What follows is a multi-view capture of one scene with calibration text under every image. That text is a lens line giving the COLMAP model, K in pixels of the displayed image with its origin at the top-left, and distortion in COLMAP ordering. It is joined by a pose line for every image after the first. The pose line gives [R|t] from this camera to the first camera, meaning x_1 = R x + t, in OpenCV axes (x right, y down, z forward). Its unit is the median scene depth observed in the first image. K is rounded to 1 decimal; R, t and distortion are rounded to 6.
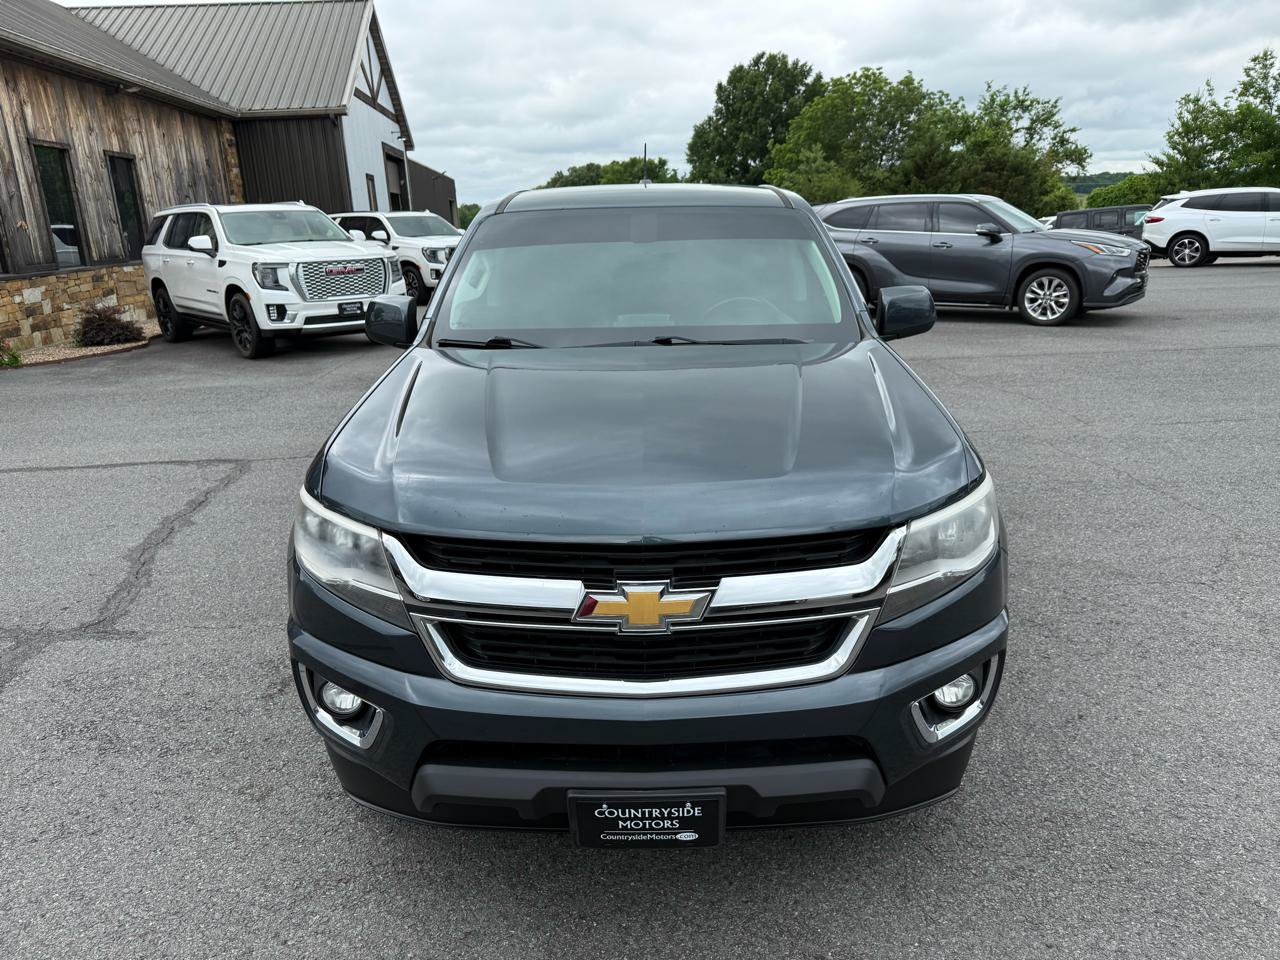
lens RADIAL K [[904.1, 0, 643.2], [0, 904.1, 483.3], [0, 0, 1]] dist [0.032990, -0.039960]
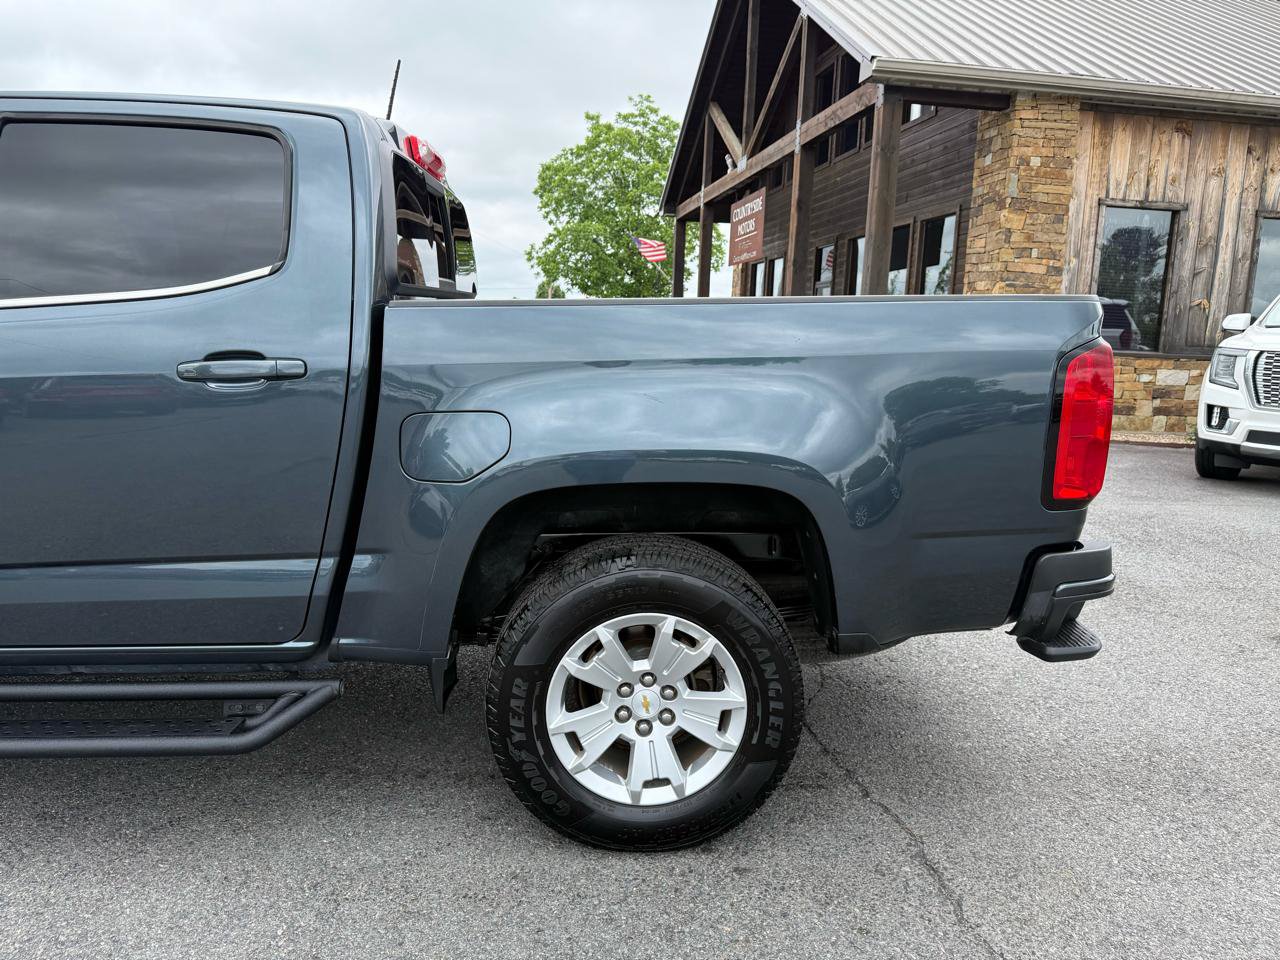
lens RADIAL K [[904.1, 0, 639.2], [0, 904.1, 476.5], [0, 0, 1]] dist [0.032990, -0.039960]
pose [[0.033406, 0.202989, -0.978611, 0.274453], [-0.325049, 0.928132, 0.181422, -0.127140], [0.945107, 0.312036, 0.096987, 0.522052]]
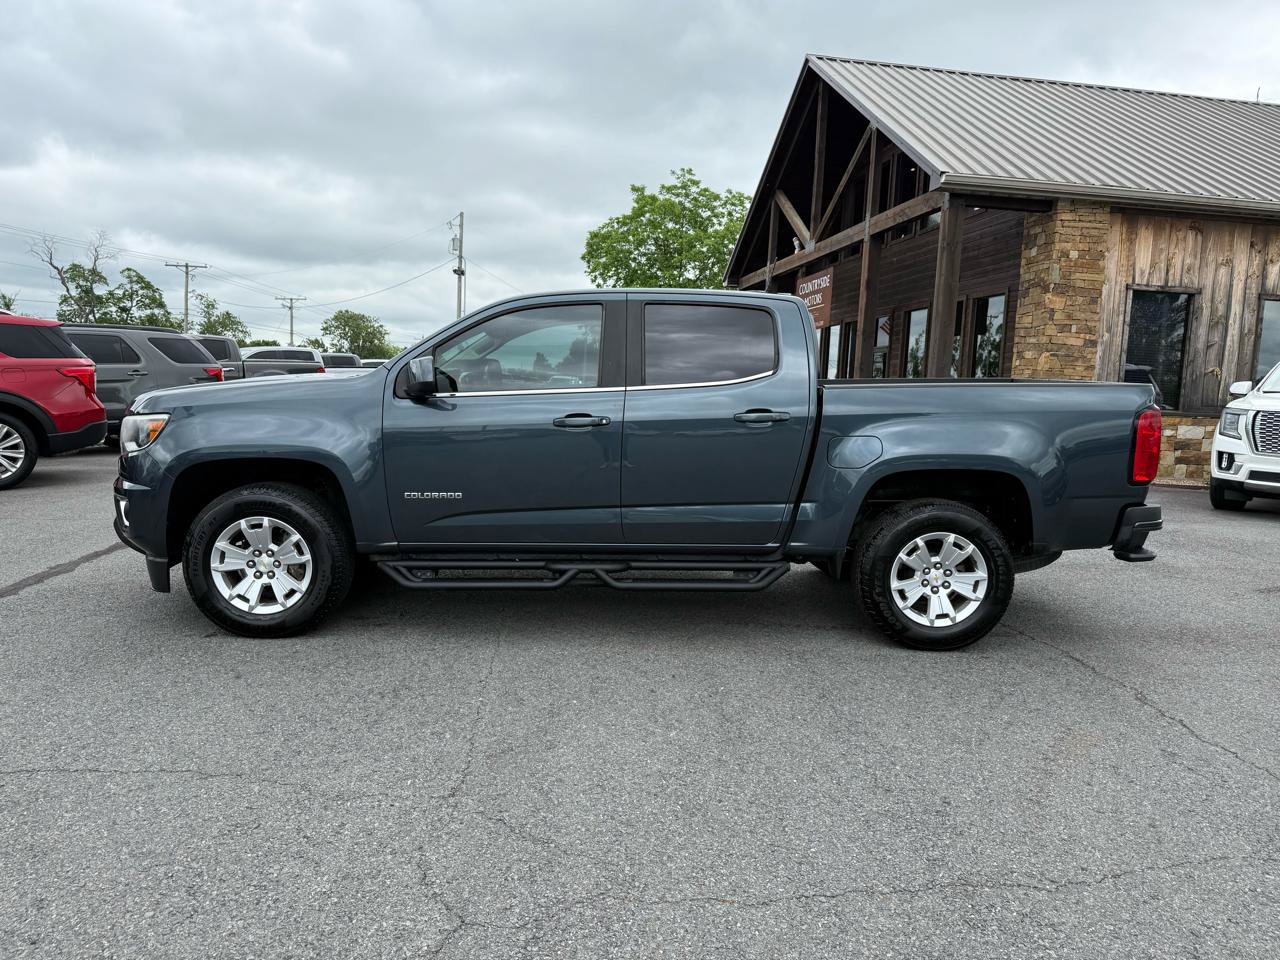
lens RADIAL K [[904.1, 0, 642.8], [0, 904.1, 489.6], [0, 0, 1]] dist [0.032990, -0.039960]
pose [[0.018279, 0.158100, -0.987254, 0.487913], [-0.330222, 0.932964, 0.143292, -0.098190], [0.943726, 0.323393, 0.069262, 0.391353]]
